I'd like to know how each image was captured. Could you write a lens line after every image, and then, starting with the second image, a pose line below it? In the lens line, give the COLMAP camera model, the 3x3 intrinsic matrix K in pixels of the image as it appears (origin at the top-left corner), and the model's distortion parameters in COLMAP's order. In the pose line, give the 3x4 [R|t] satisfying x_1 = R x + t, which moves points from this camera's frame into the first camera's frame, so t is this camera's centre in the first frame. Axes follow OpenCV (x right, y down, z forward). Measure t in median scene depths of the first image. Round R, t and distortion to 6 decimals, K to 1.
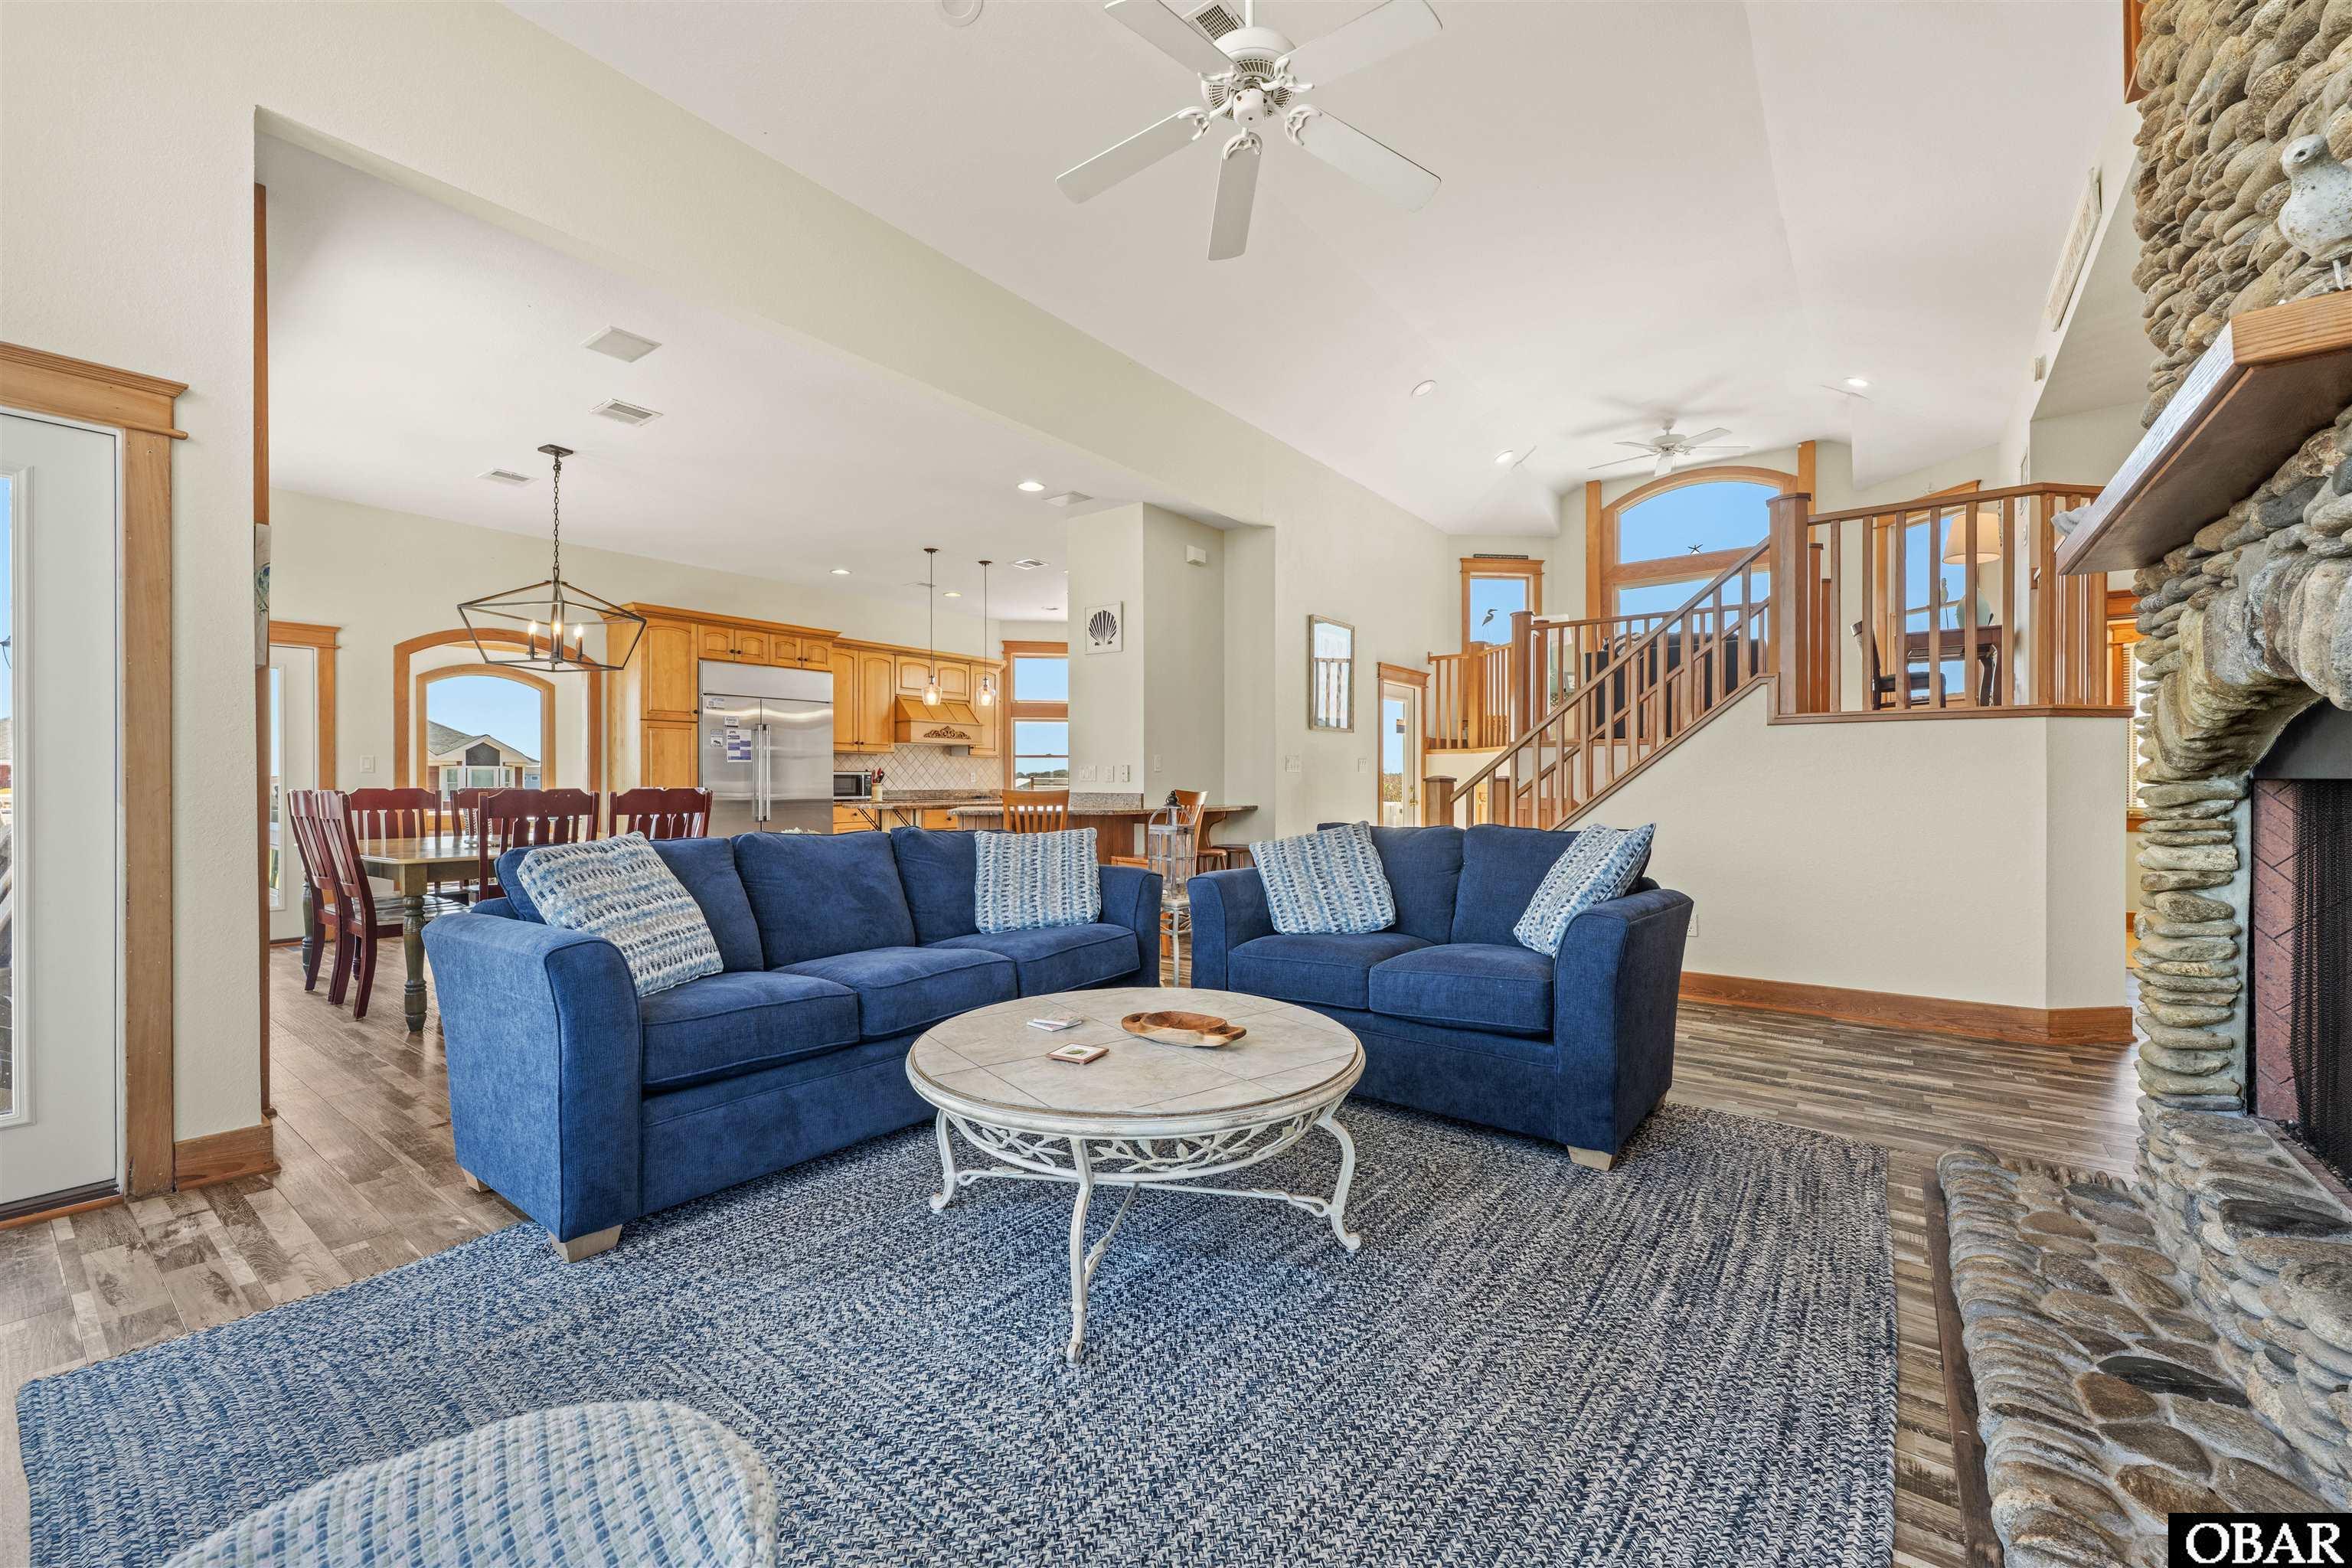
lens RADIAL K [[942.2, 0, 1175.8], [0, 942.2, 788.6], [0, 0, 1]] dist [-0.000080, -0.000169]
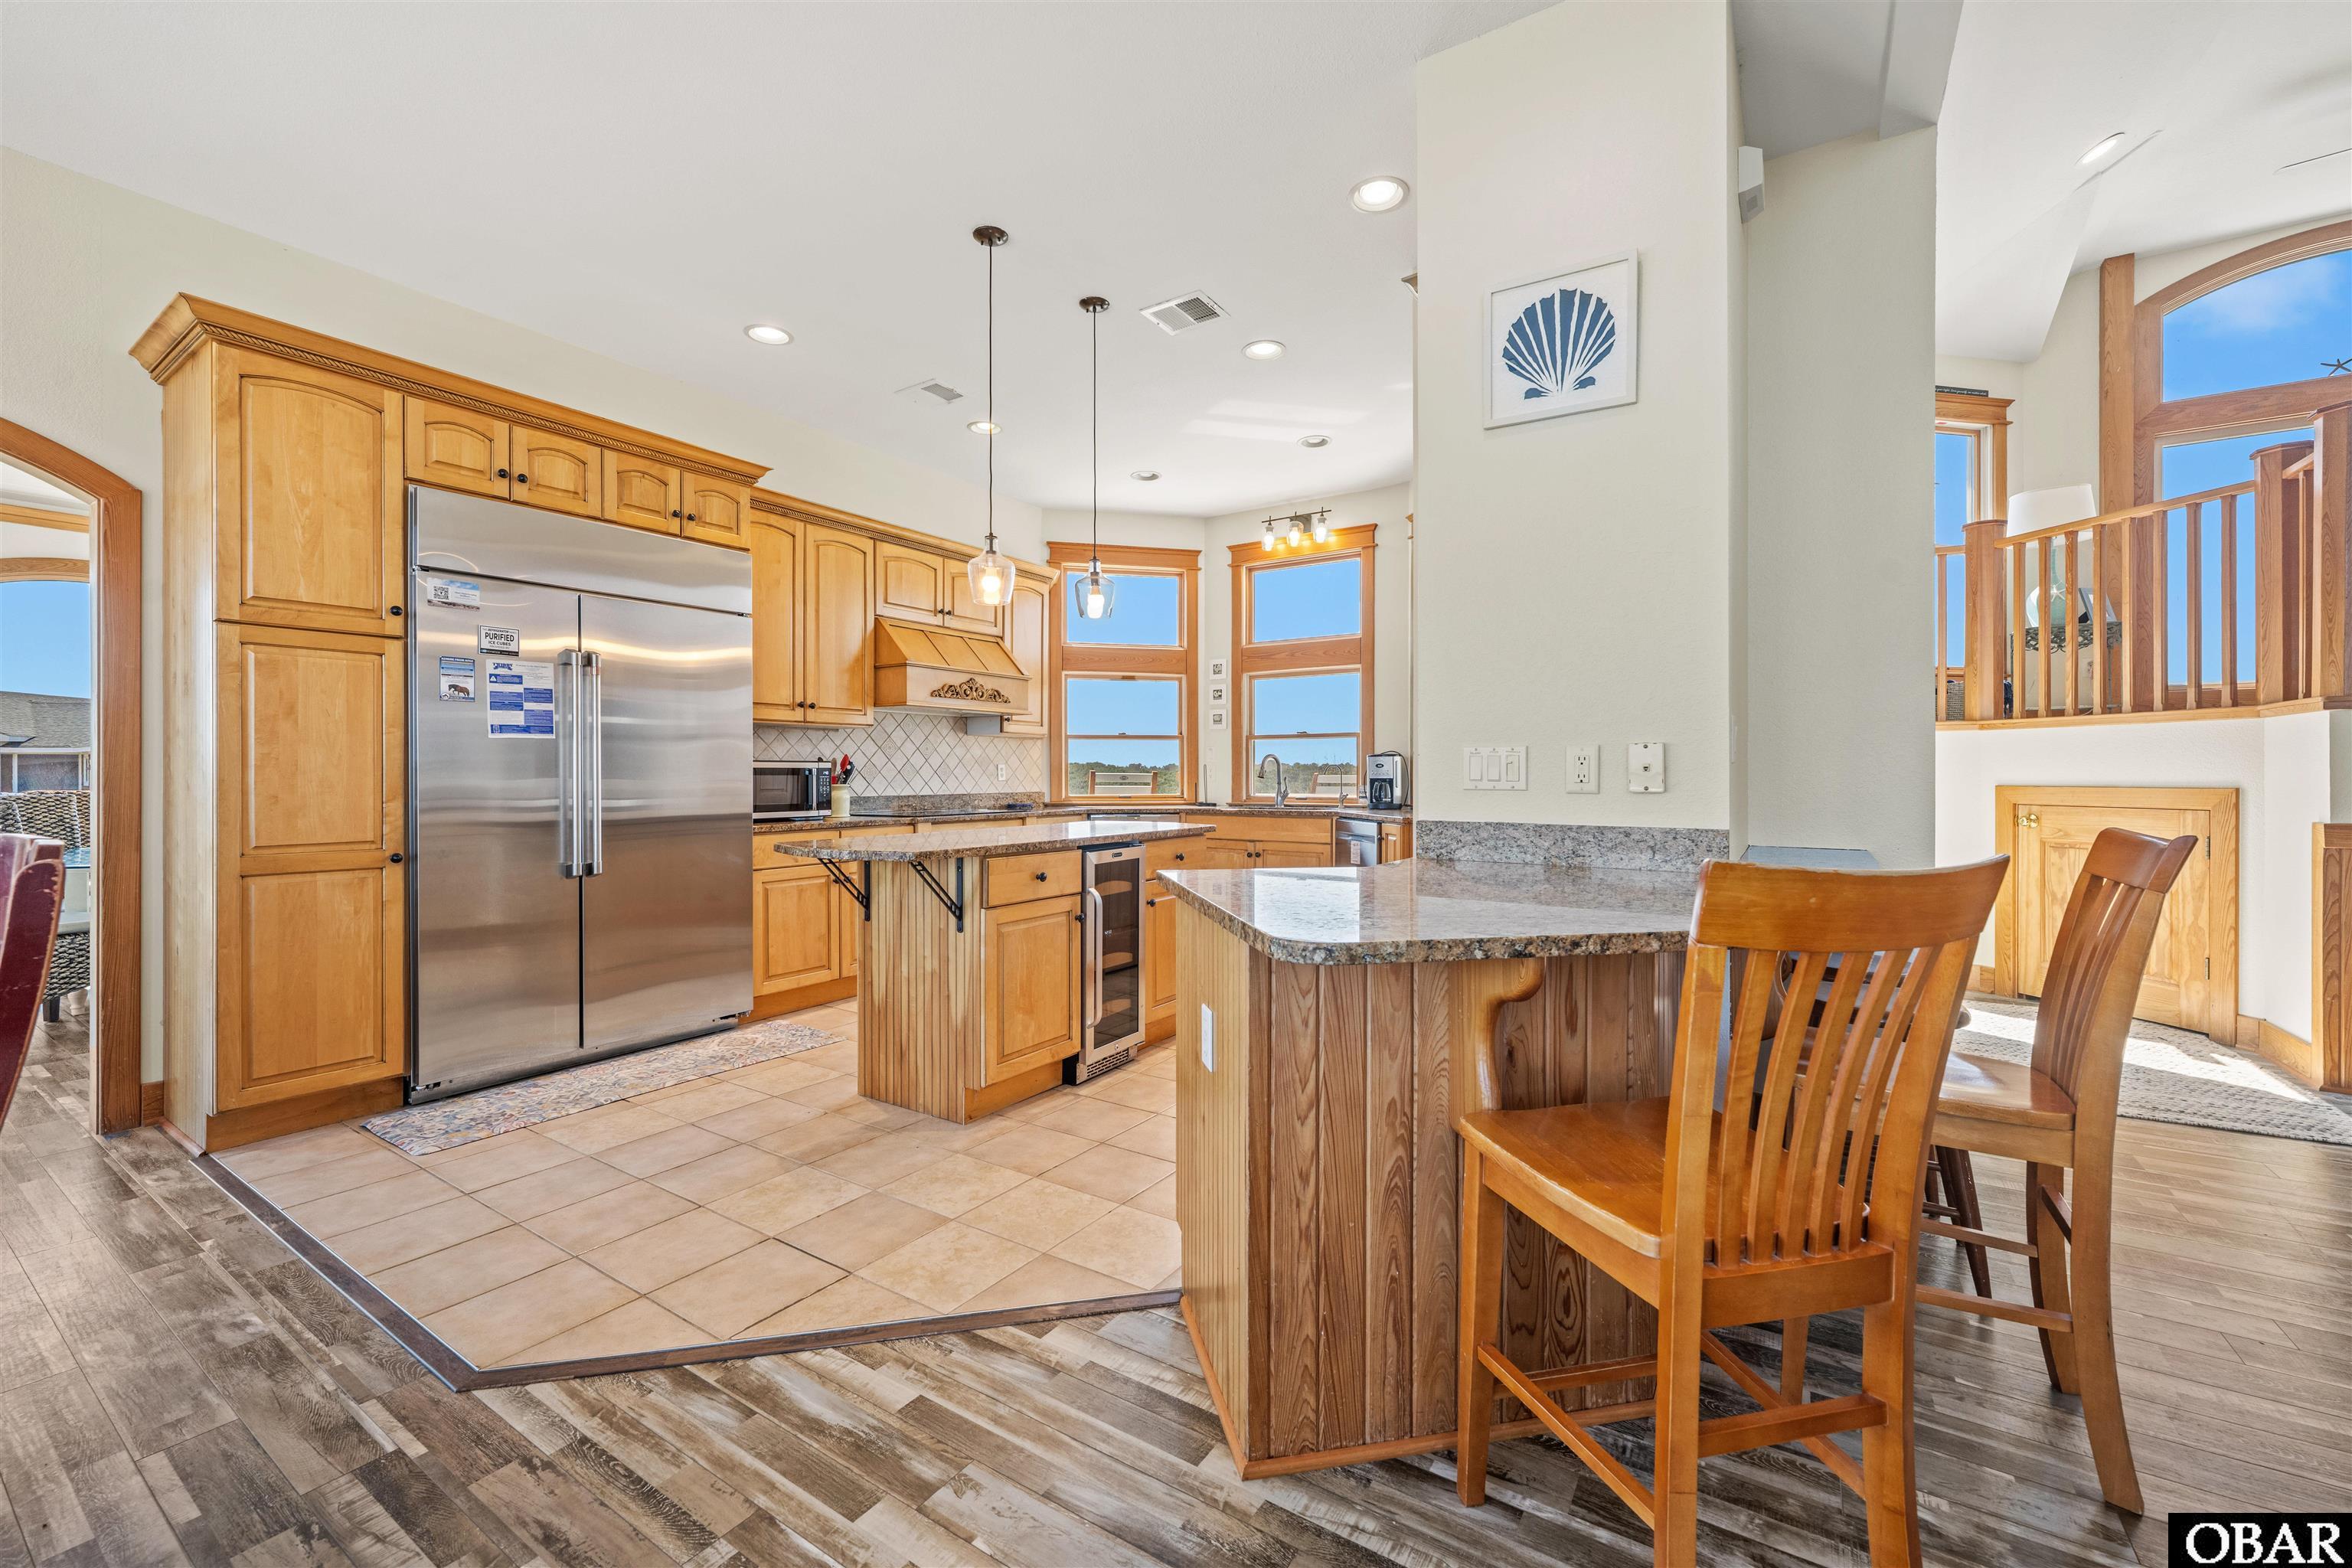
lens RADIAL K [[942.2, 0, 1177.9], [0, 942.2, 777.1], [0, 0, 1]] dist [-0.000080, -0.000169]
pose [[0.997510, 0.000099, 0.070520, -0.167373], [0.000103, 0.999996, -0.002871, -0.008063], [-0.070520, 0.002871, 0.997506, 0.467822]]
